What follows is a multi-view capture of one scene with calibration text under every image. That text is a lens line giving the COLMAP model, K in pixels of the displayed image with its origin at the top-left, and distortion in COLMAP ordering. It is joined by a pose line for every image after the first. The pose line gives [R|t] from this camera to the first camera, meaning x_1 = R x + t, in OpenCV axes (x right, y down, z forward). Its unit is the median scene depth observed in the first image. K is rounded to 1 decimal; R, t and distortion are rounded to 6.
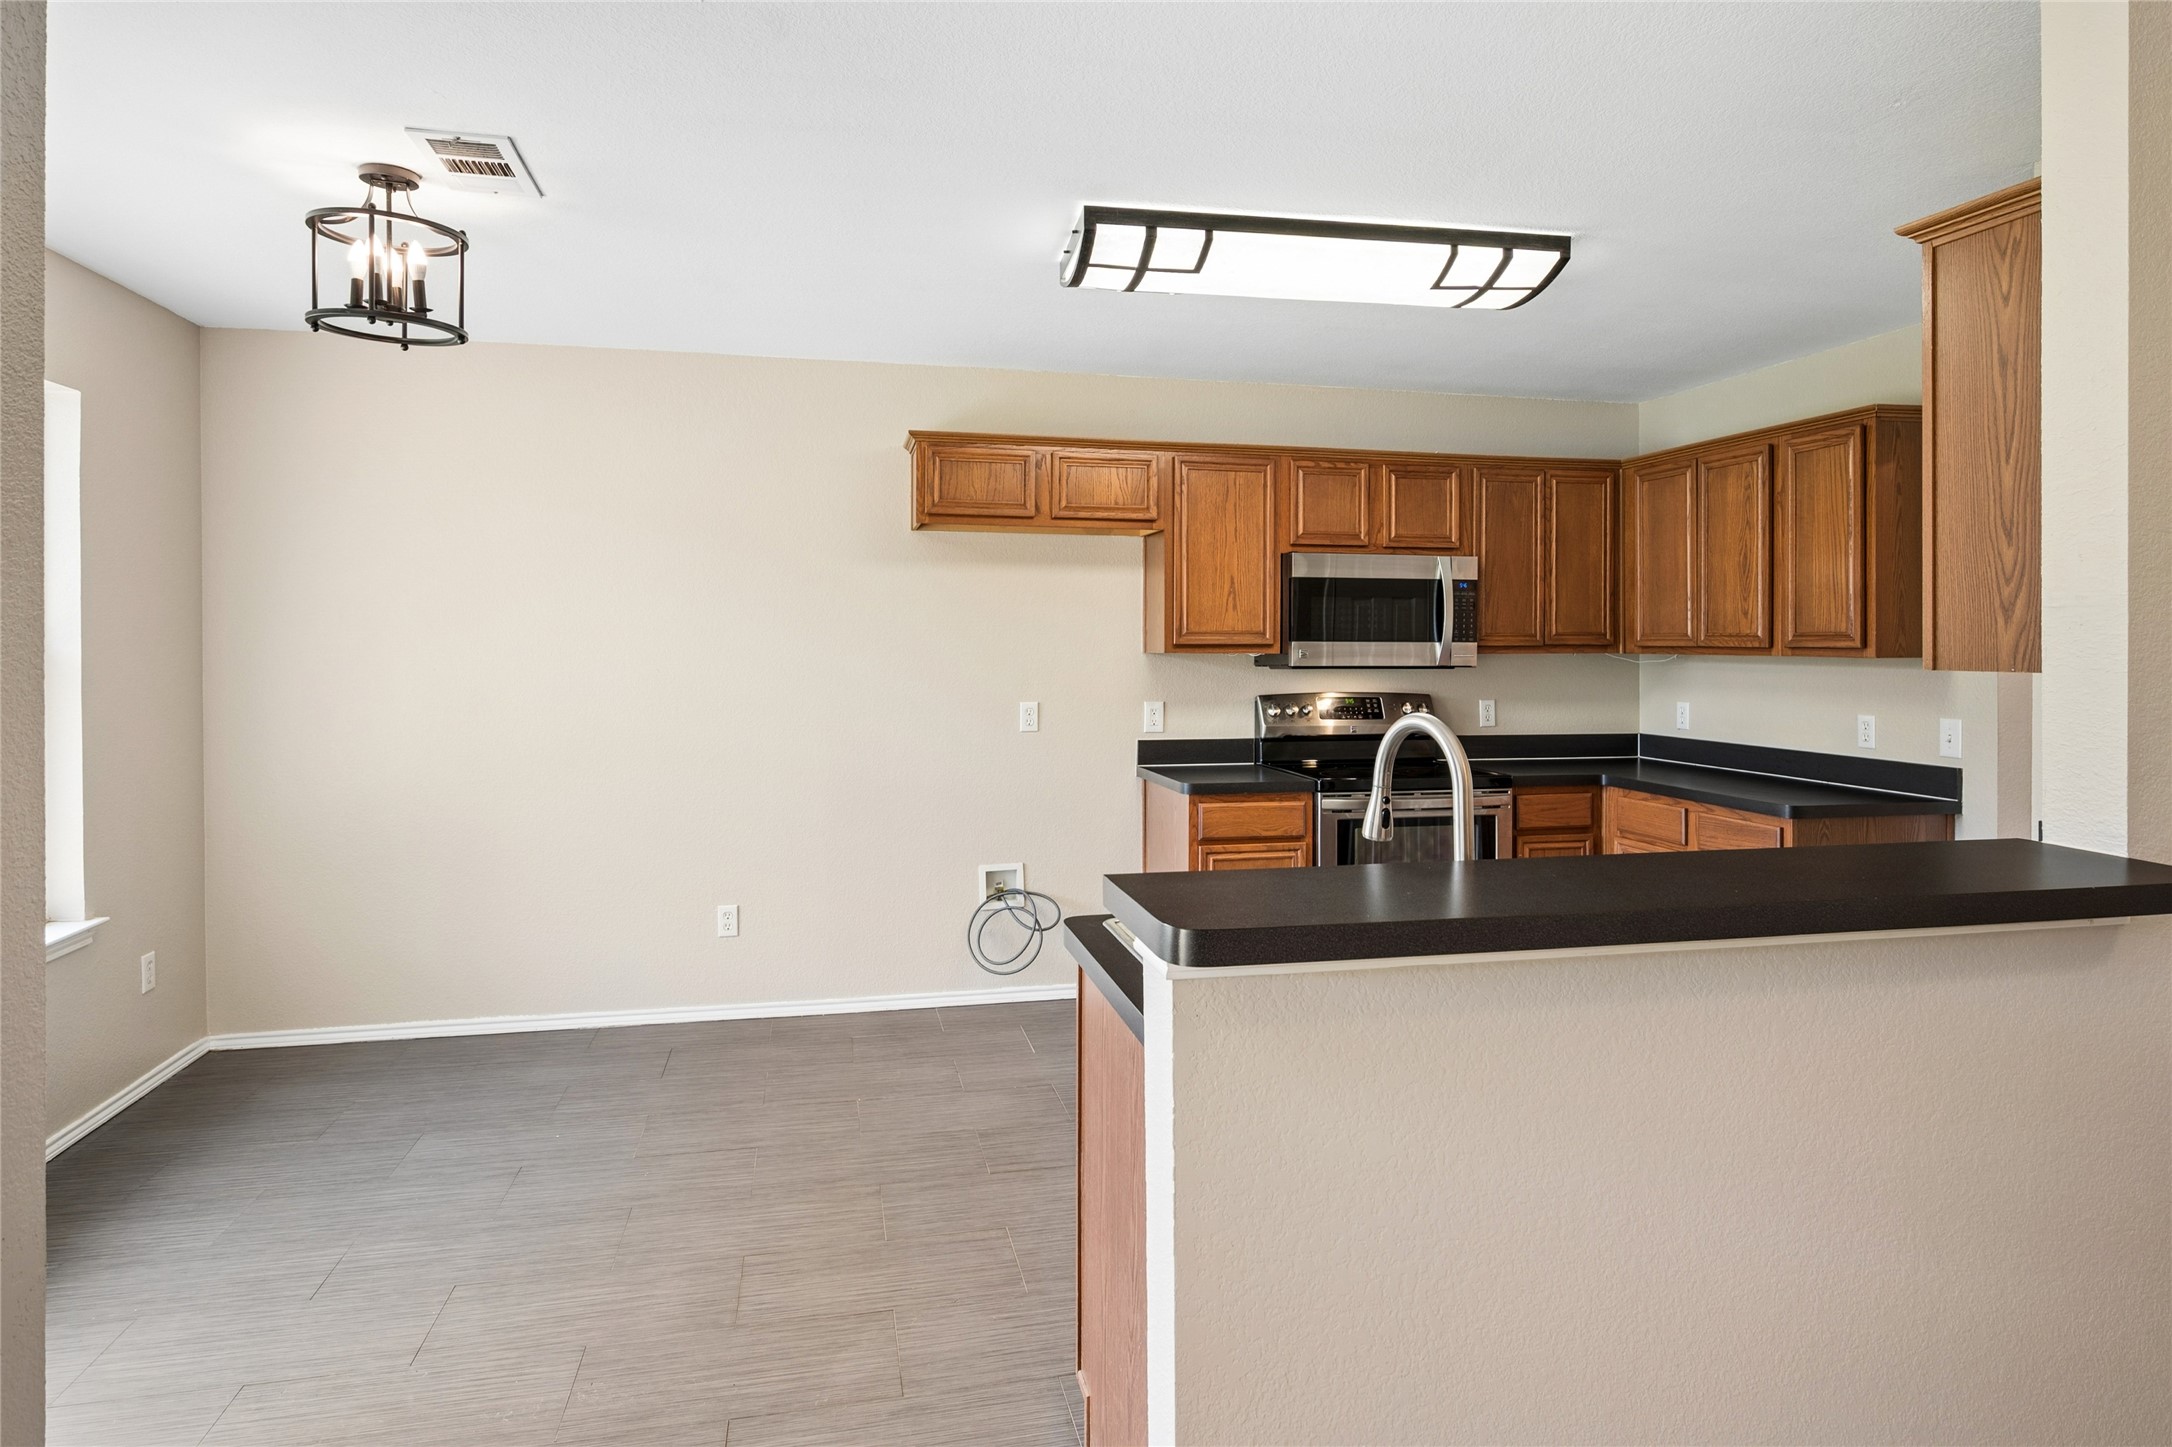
lens RADIAL K [[1231.5, 0, 1070.7], [0, 1231.5, 646.5], [0, 0, 1]] dist [0.003424, -0.003515]
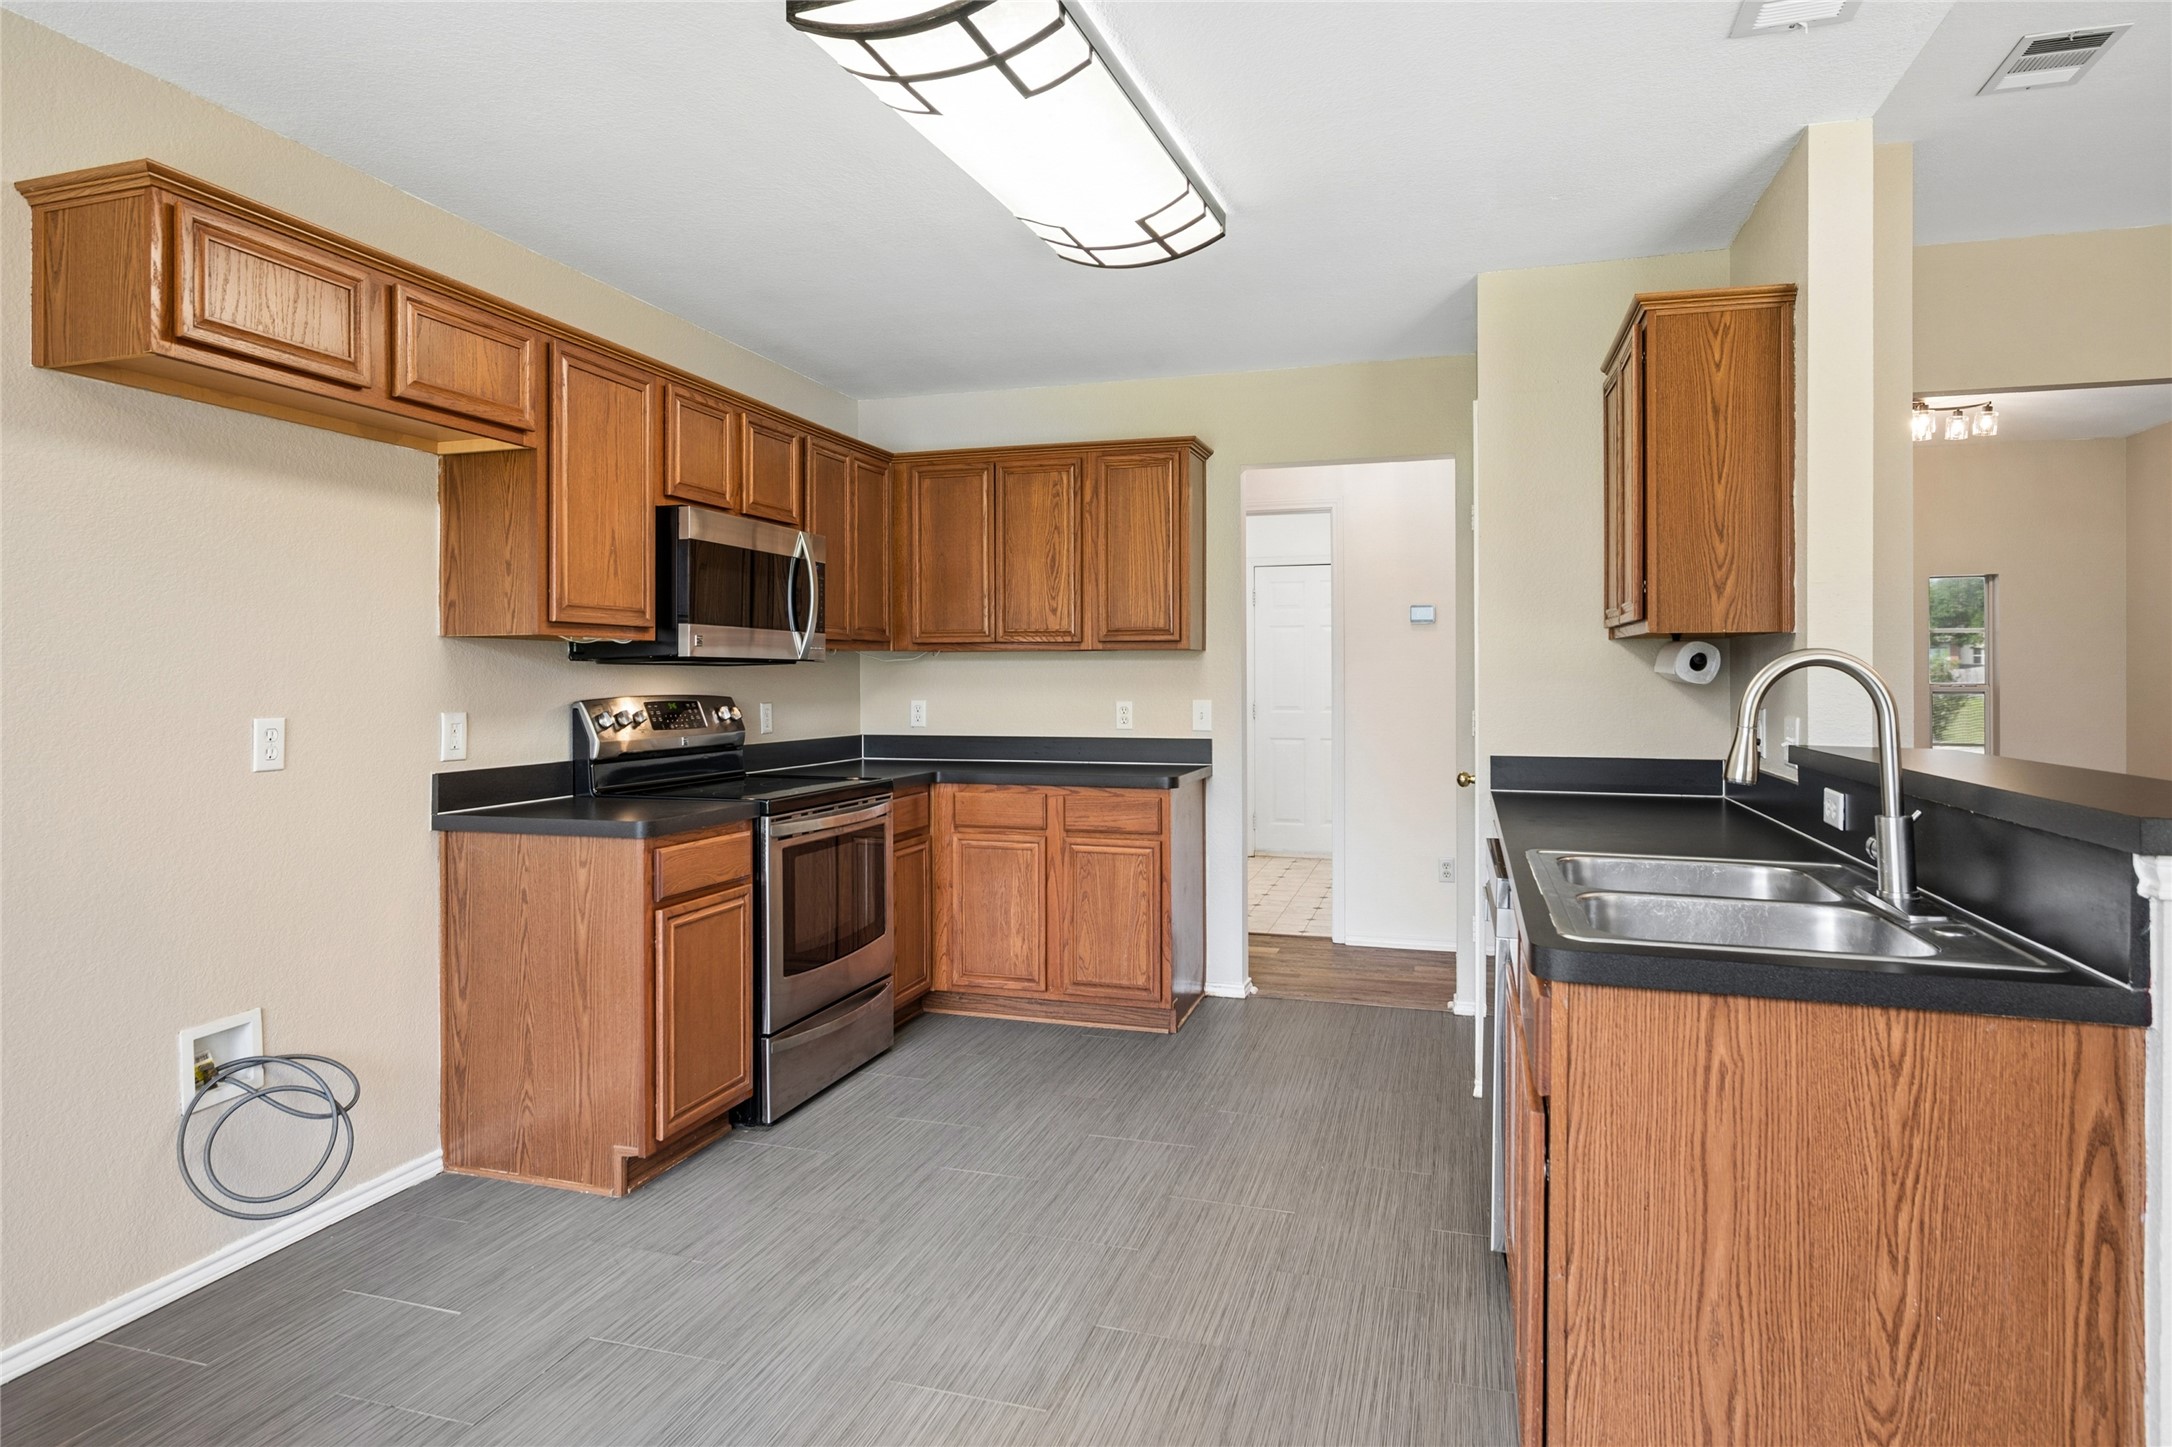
lens RADIAL K [[1231.5, 0, 1086.4], [0, 1231.5, 670.0], [0, 0, 1]] dist [0.003424, -0.003515]
pose [[0.482445, 0.003468, 0.875919, -0.361873], [0.005665, 0.999959, -0.007079, 0.030974], [-0.875908, 0.008377, 0.482406, 0.423819]]
